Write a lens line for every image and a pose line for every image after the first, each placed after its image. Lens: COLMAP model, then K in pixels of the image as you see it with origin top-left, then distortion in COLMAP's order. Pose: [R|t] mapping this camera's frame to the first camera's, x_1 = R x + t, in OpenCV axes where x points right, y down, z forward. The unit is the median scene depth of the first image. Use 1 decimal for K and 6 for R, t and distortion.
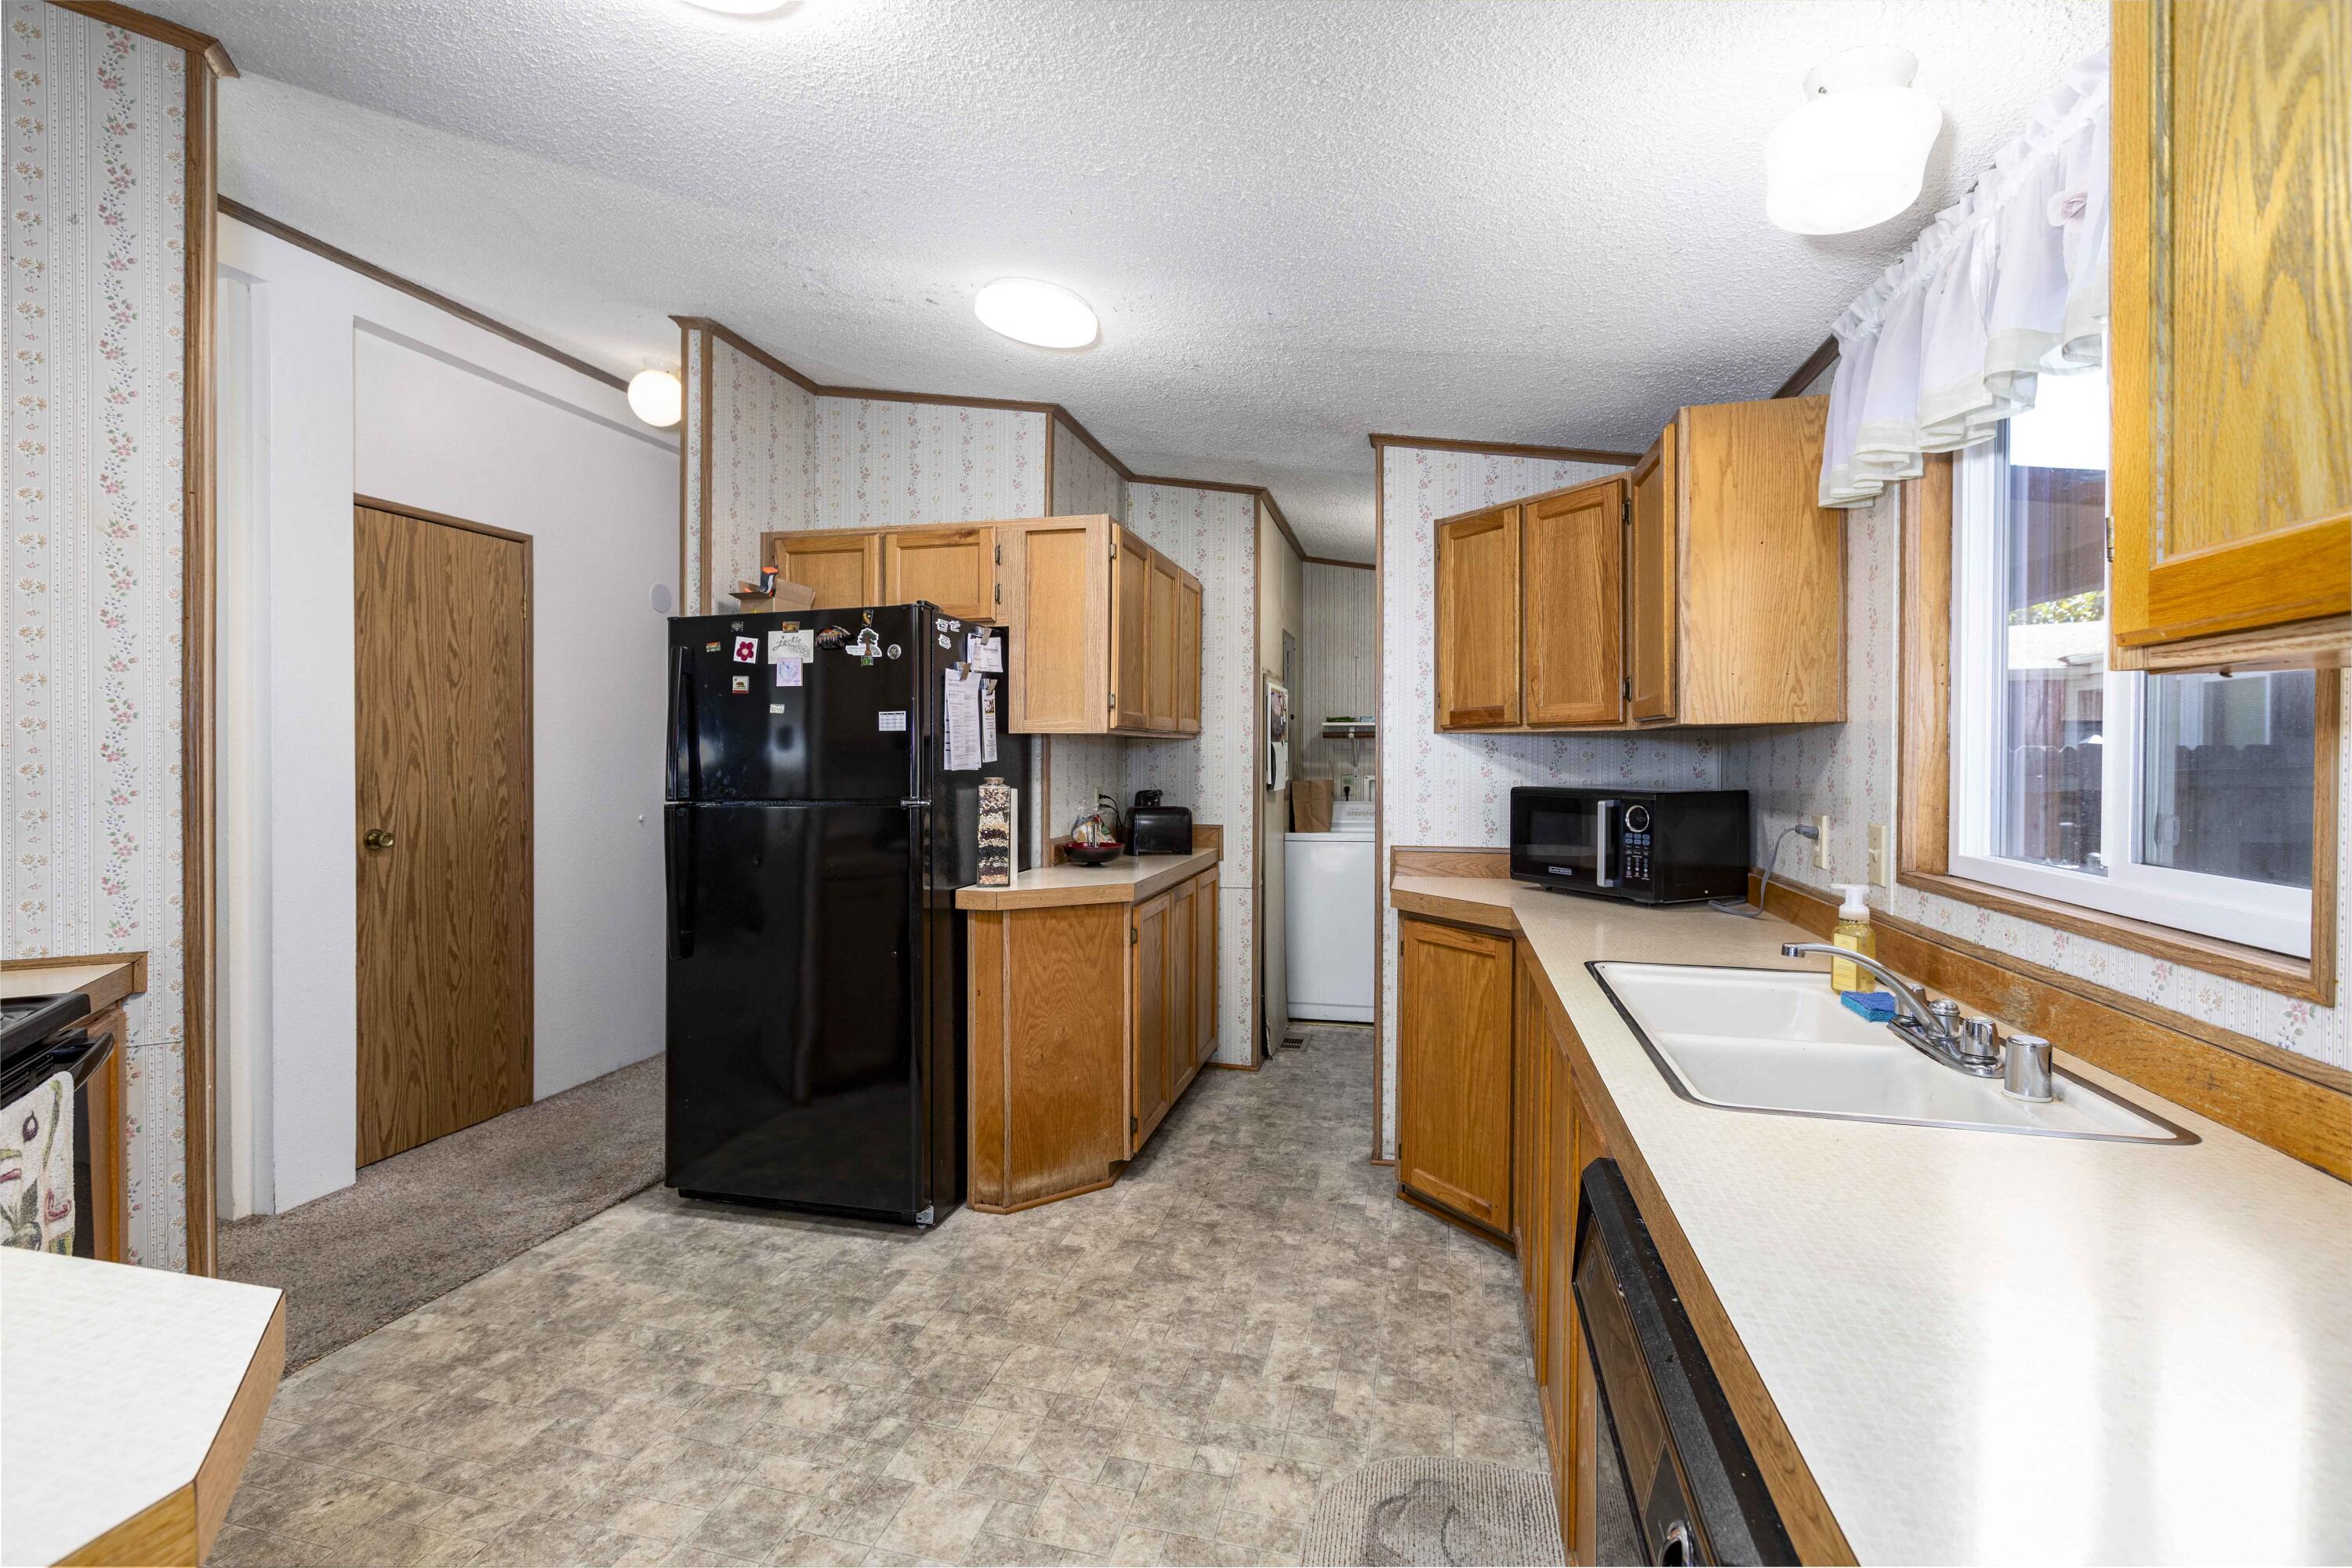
lens RADIAL K [[1048.0, 0, 1176.3], [0, 1048.0, 767.0], [0, 0, 1]] dist [-0.000140, 0.000388]
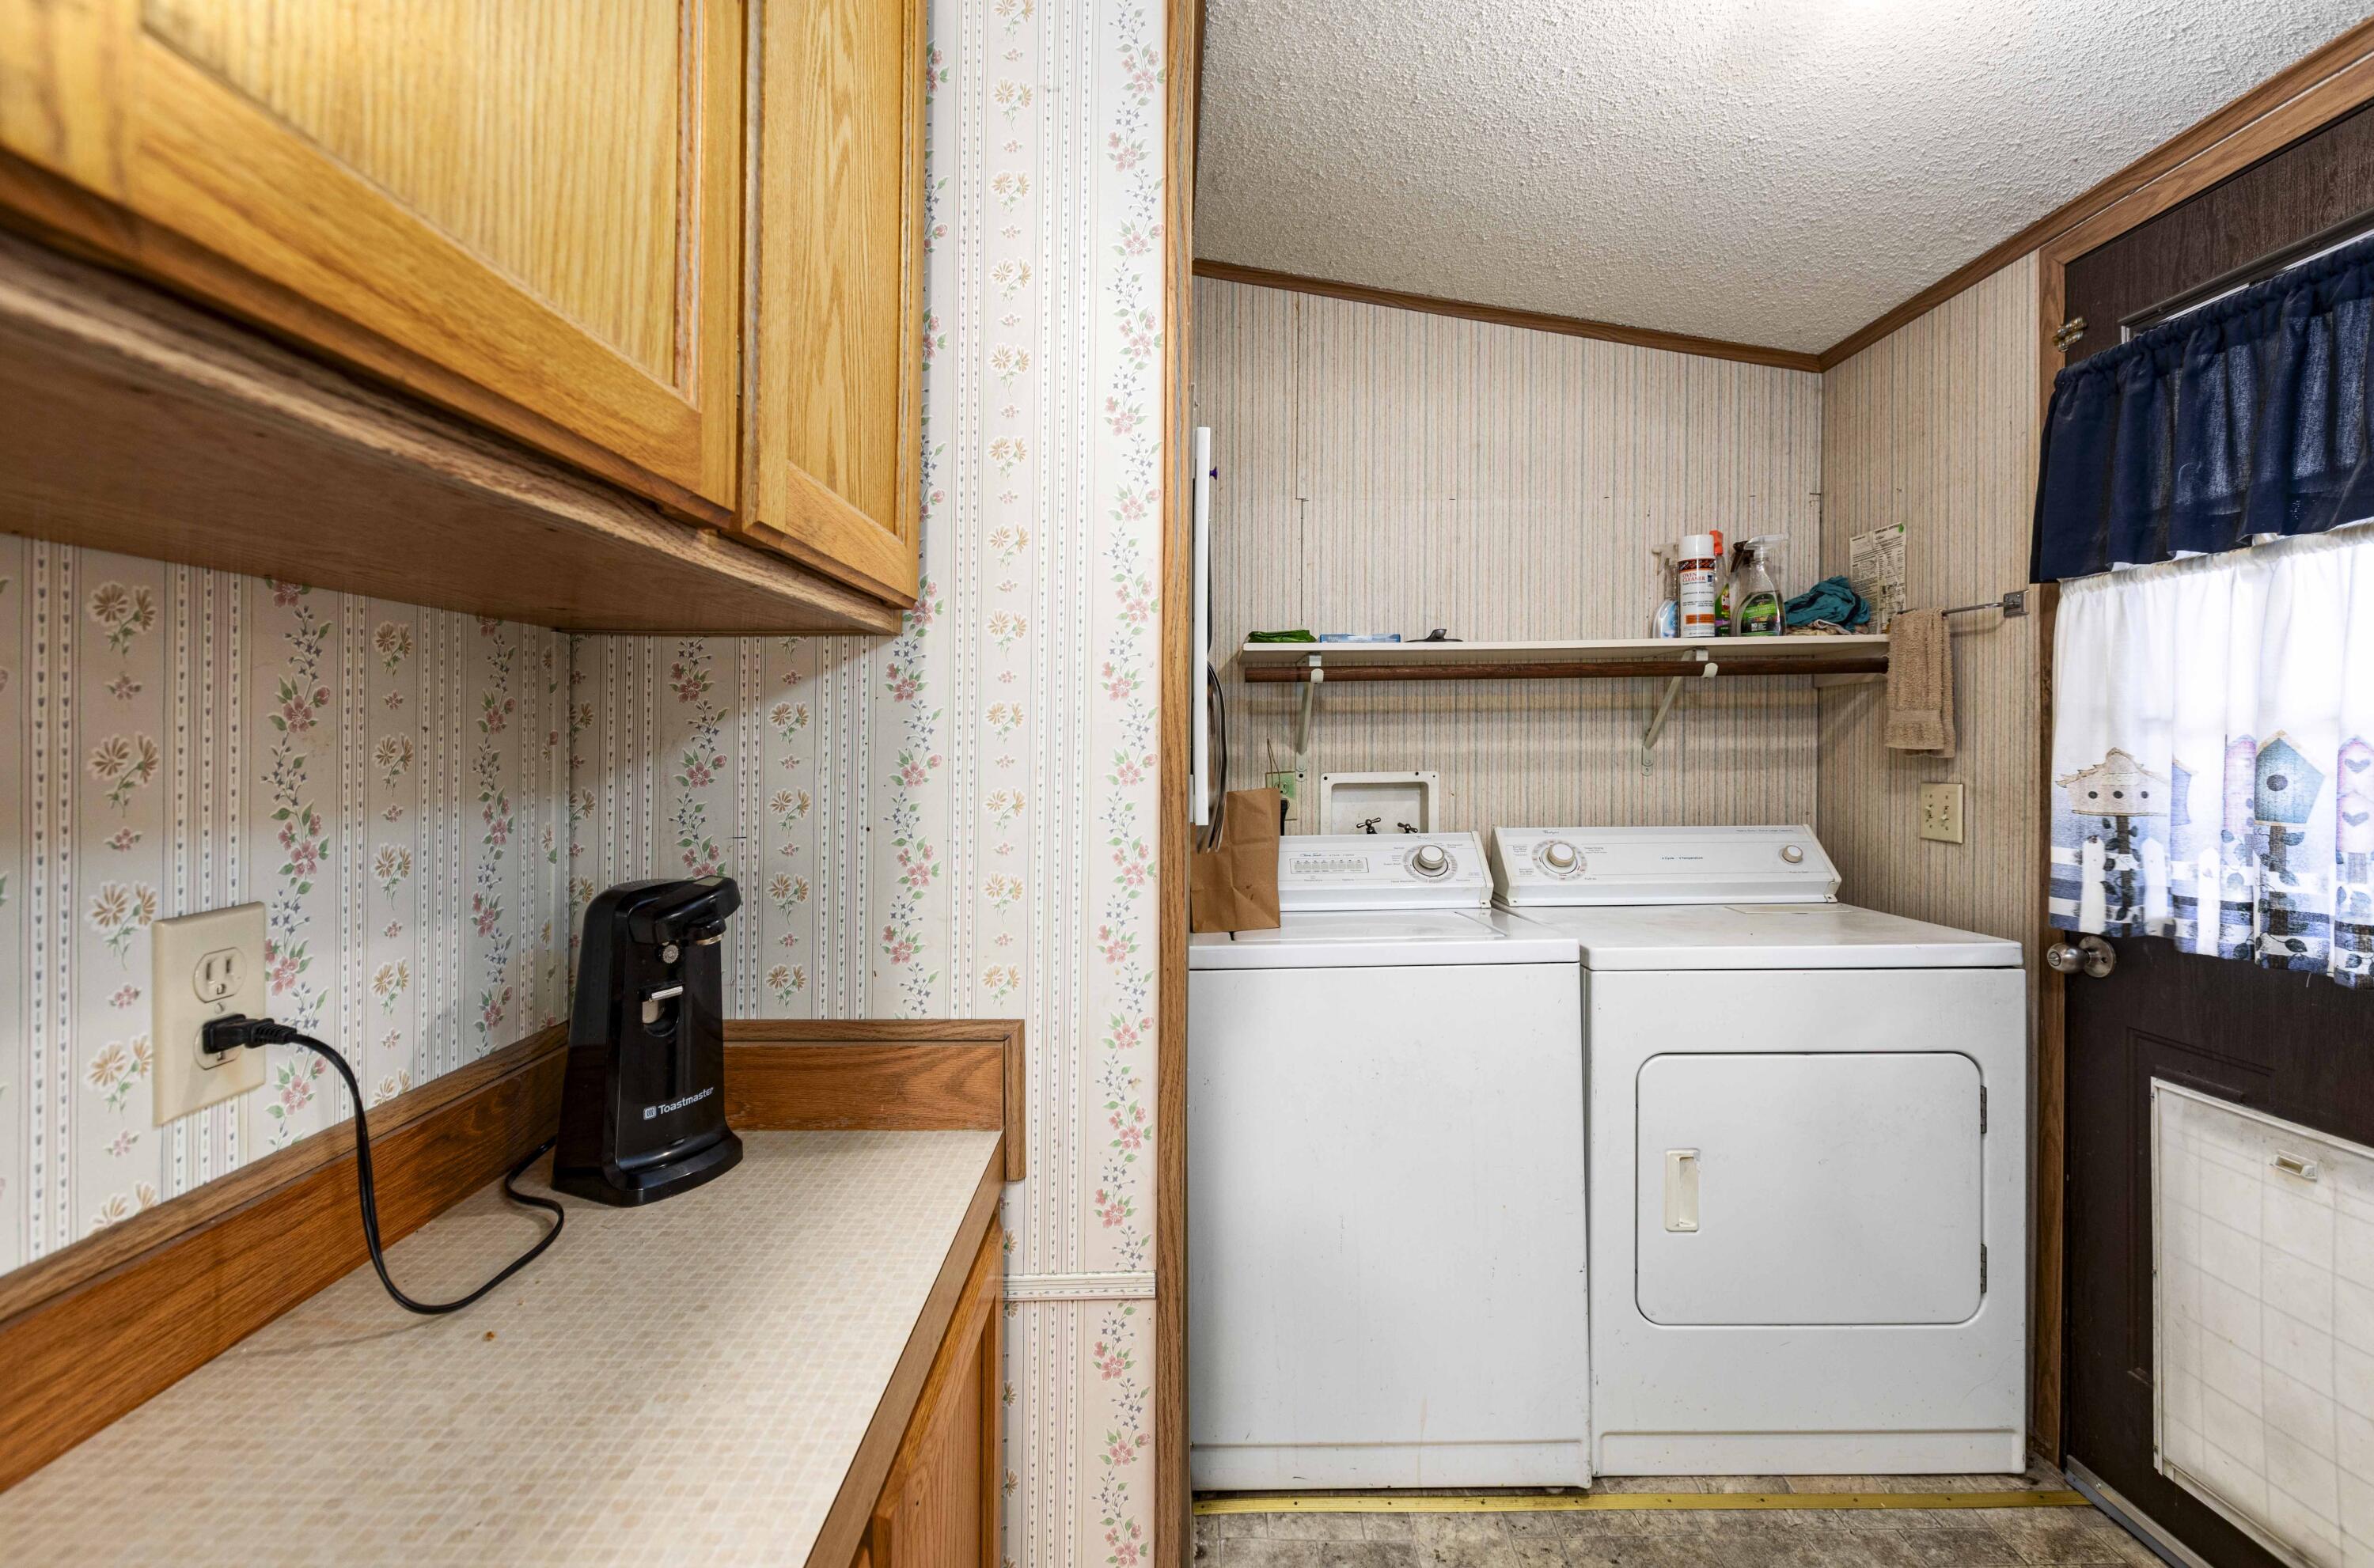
lens RADIAL K [[1057.7, 0, 1170.3], [0, 1057.7, 735.0], [0, 0, 1]] dist [-0.000140, 0.000388]
pose [[0.971792, 0.001670, 0.235833, 0.021211], [0.001536, 0.999909, -0.013410, -0.002649], [-0.235834, 0.013394, 0.971701, 0.763024]]
